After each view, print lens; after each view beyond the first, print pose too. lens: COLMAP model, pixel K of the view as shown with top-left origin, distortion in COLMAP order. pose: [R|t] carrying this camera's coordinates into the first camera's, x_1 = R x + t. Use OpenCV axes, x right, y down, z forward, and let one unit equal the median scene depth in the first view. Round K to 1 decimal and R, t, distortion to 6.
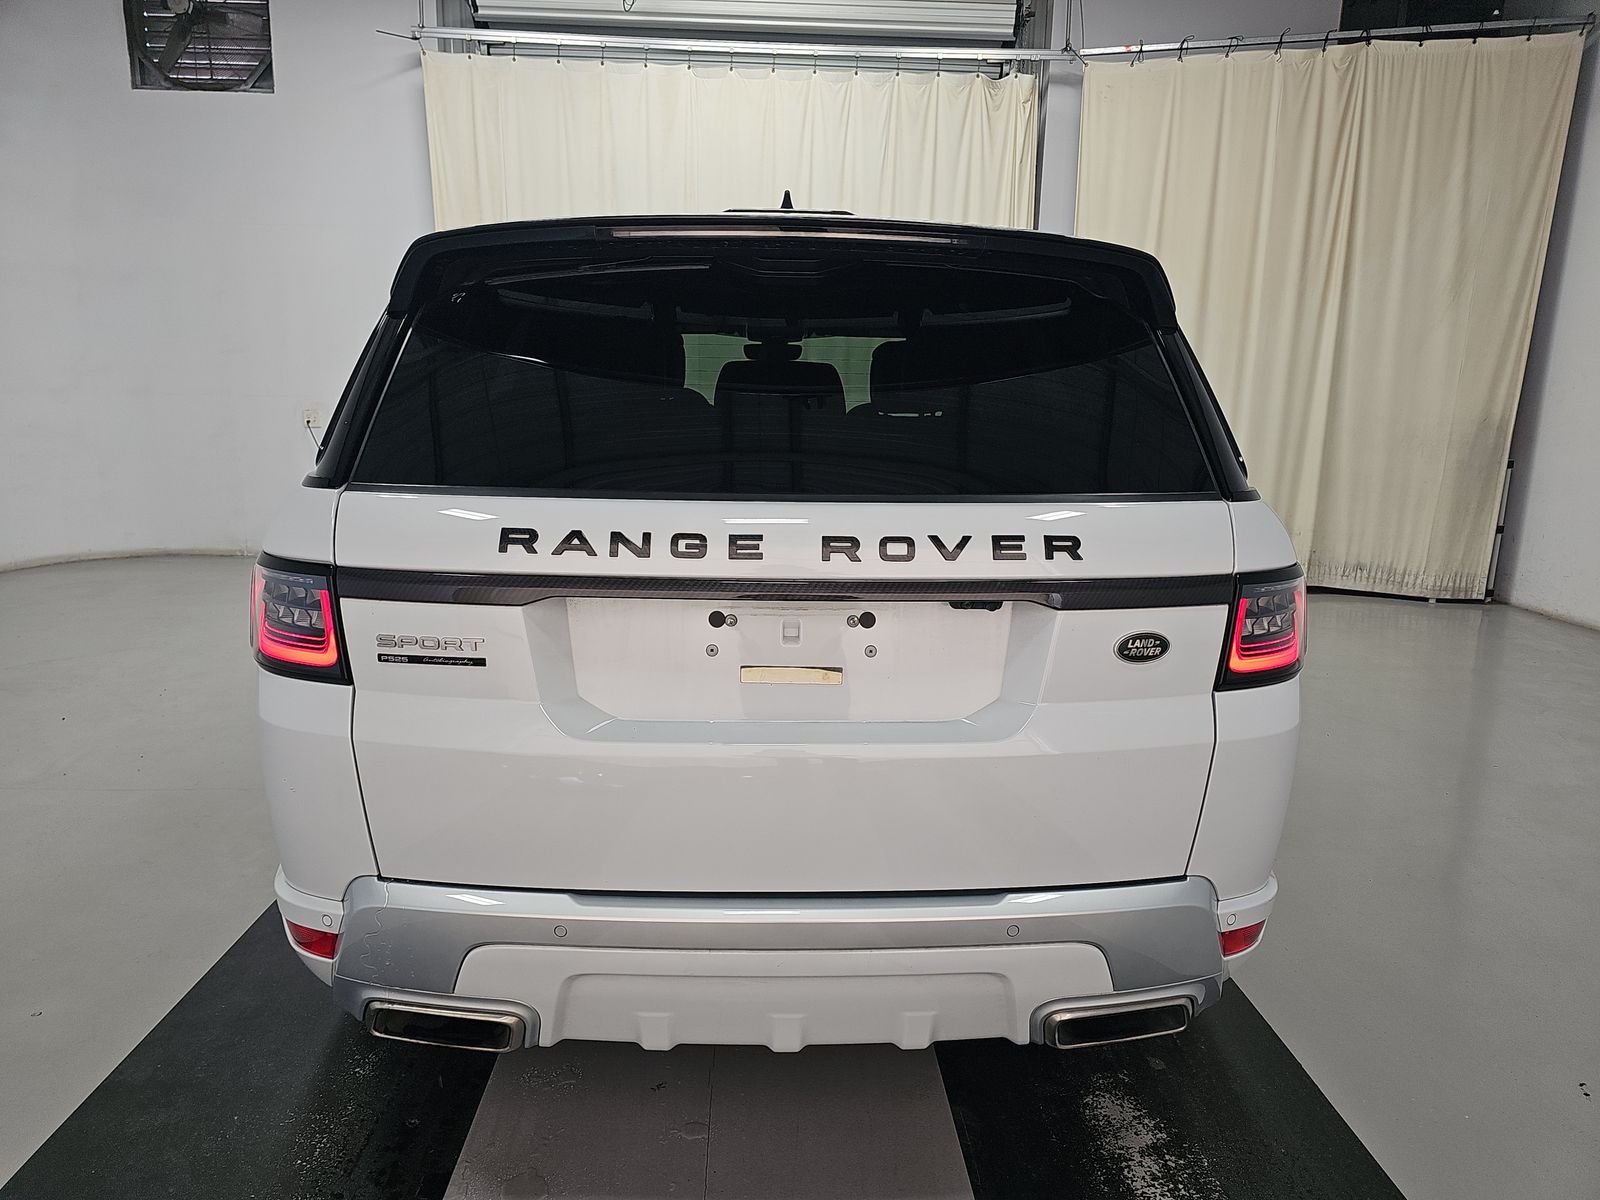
lens RADIAL K [[1070.9, 0, 799.3], [0, 1070.9, 598.2], [0, 0, 1]] dist [0.044094, -0.048375]
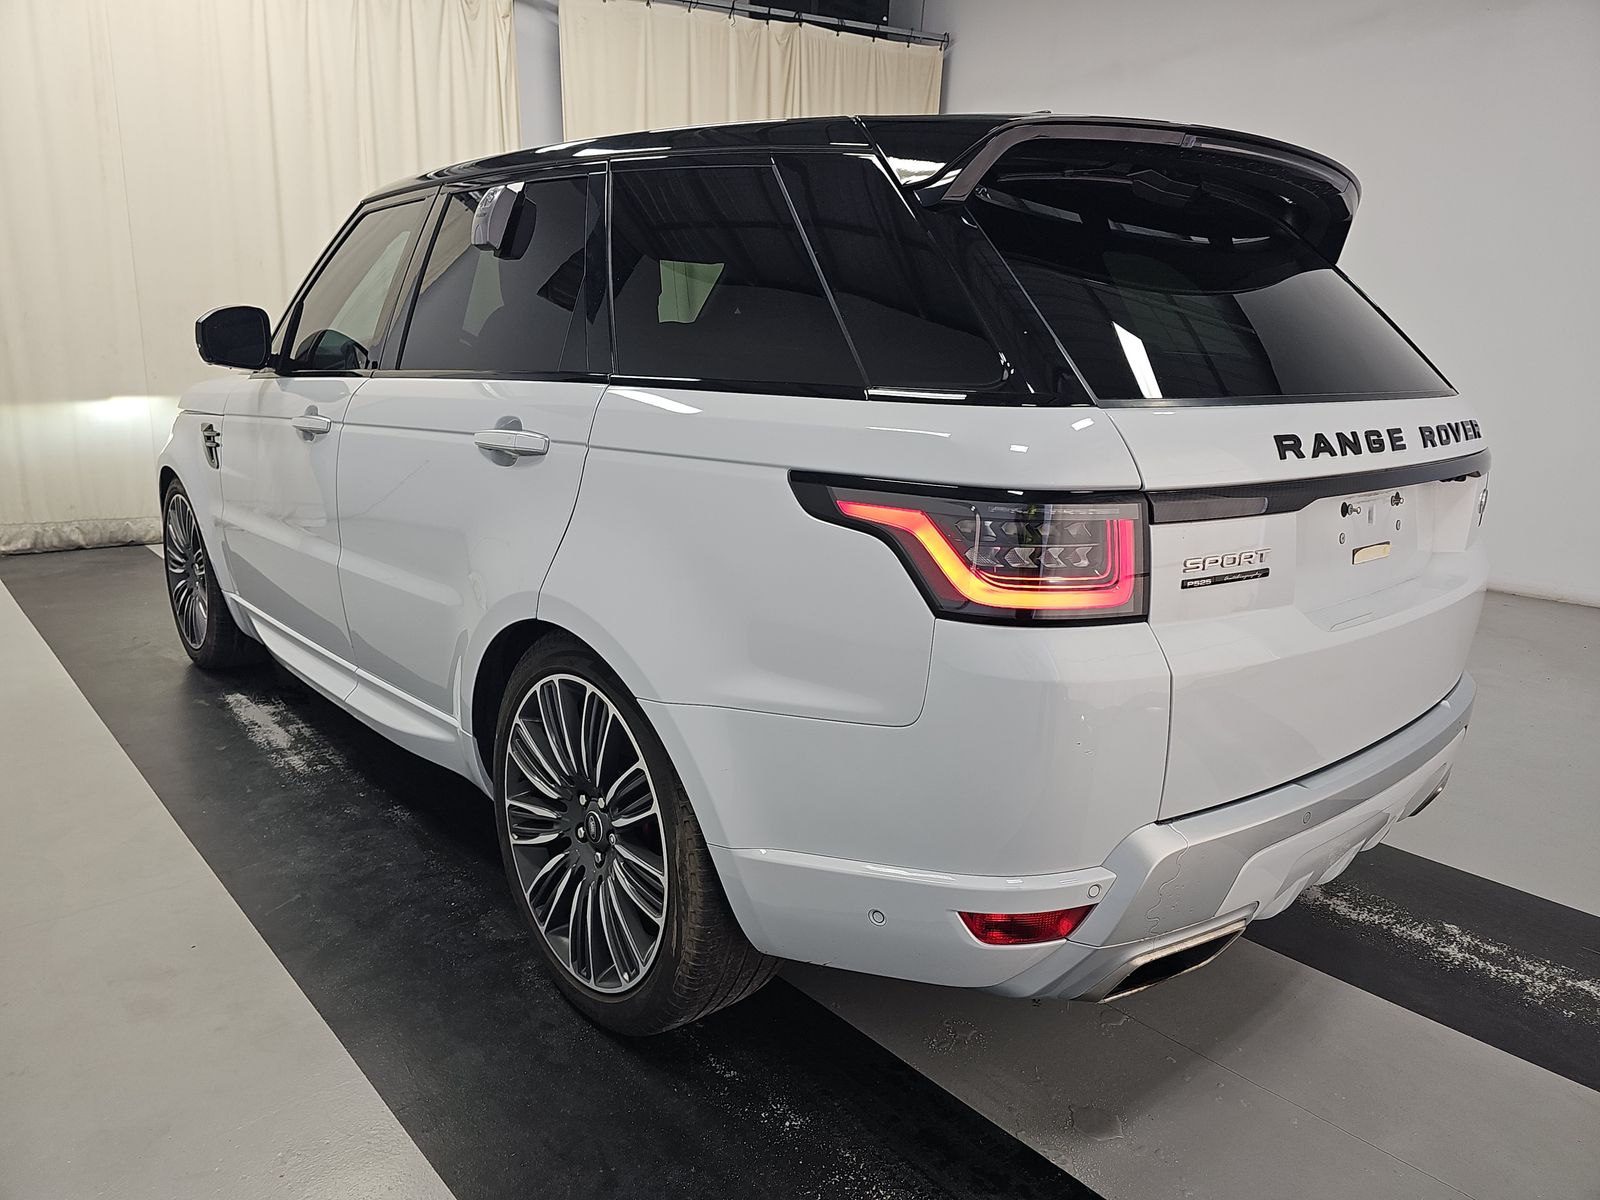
lens RADIAL K [[1070.9, 0, 814.8], [0, 1070.9, 596.5], [0, 0, 1]] dist [0.044094, -0.048375]
pose [[0.764895, -0.141055, 0.628521, -0.273861], [0.110882, 0.989997, 0.087239, -0.011428], [-0.634539, 0.002963, 0.772885, 0.108944]]
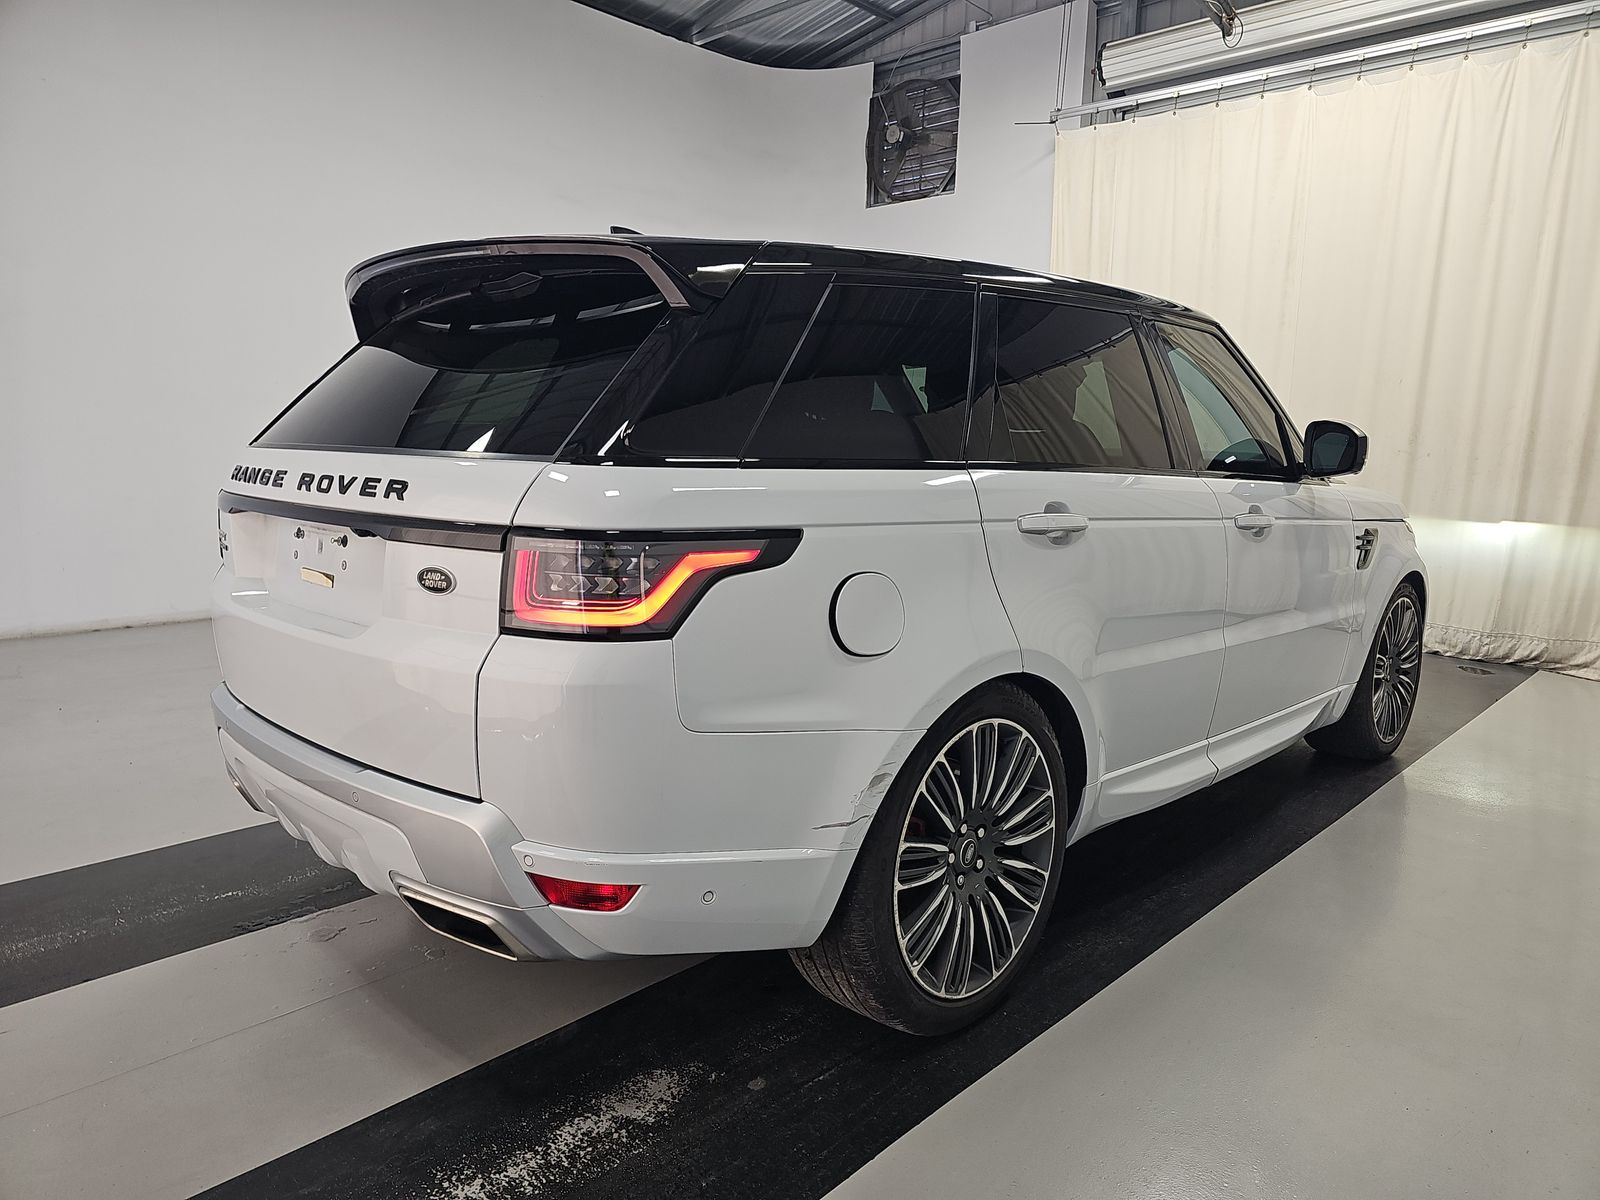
lens RADIAL K [[1070.9, 0, 804.7], [0, 1070.9, 601.9], [0, 0, 1]] dist [0.044094, -0.048375]
pose [[0.690009, 0.104107, -0.716274, 0.325294], [-0.147291, 0.989091, 0.001869, 0.001904], [0.708655, 0.104211, 0.697816, 0.108048]]
